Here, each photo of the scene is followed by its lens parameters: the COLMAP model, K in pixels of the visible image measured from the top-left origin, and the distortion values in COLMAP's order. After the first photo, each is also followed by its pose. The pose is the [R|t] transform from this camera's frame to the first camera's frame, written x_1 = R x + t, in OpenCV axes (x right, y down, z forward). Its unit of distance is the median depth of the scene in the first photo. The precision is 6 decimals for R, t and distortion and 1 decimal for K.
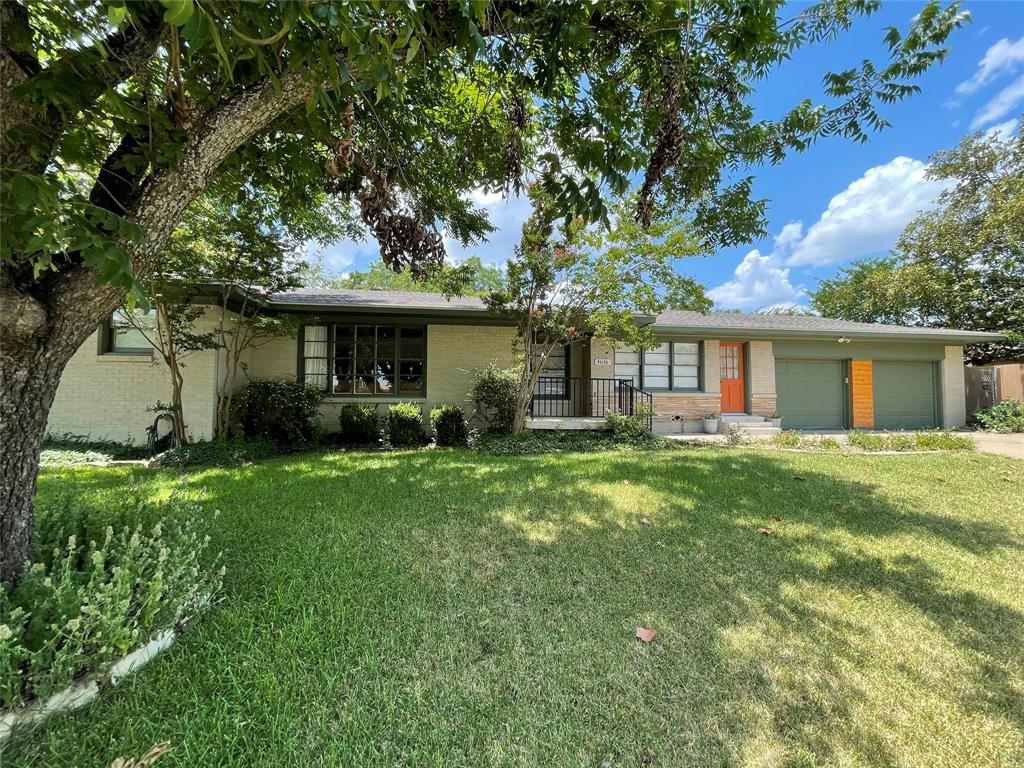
lens RADIAL K [[413.2, 0, 514.7], [0, 413.2, 380.7], [0, 0, 1]] dist [-0.004114, 0.000196]
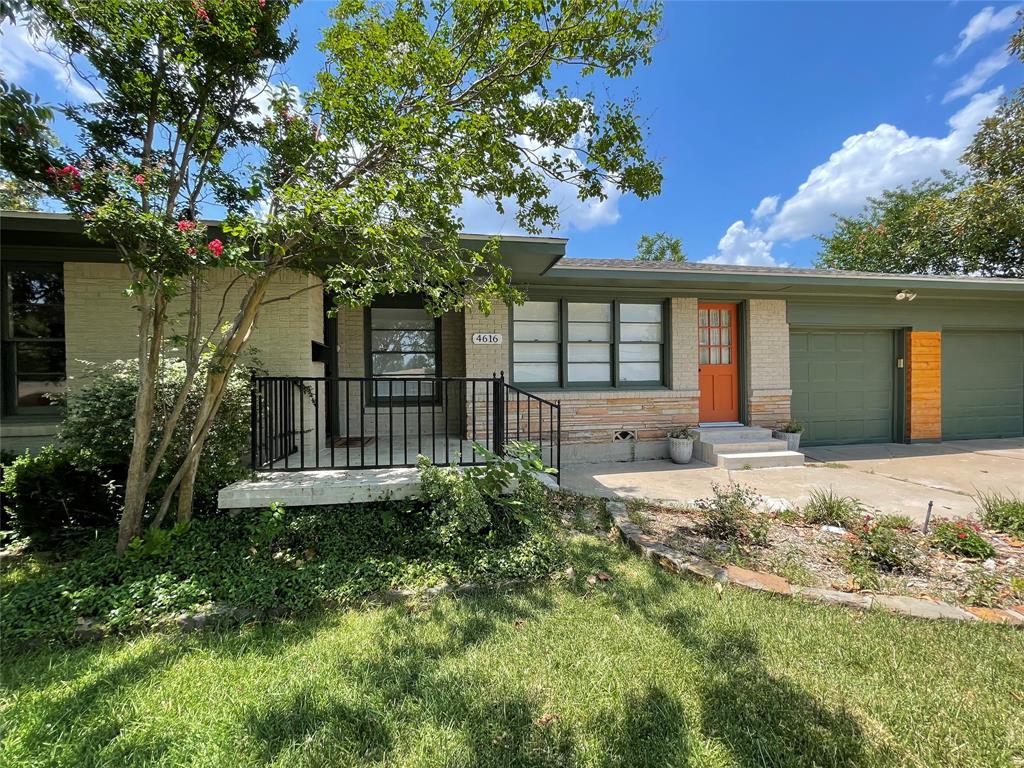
lens RADIAL K [[413.2, 0, 508.5], [0, 413.2, 384.5], [0, 0, 1]] dist [-0.004114, 0.000196]
pose [[0.999235, -0.019089, 0.034131, 0.207422], [0.017090, 0.998176, 0.057907, -0.015026], [-0.035174, -0.057280, 0.997738, 0.421970]]
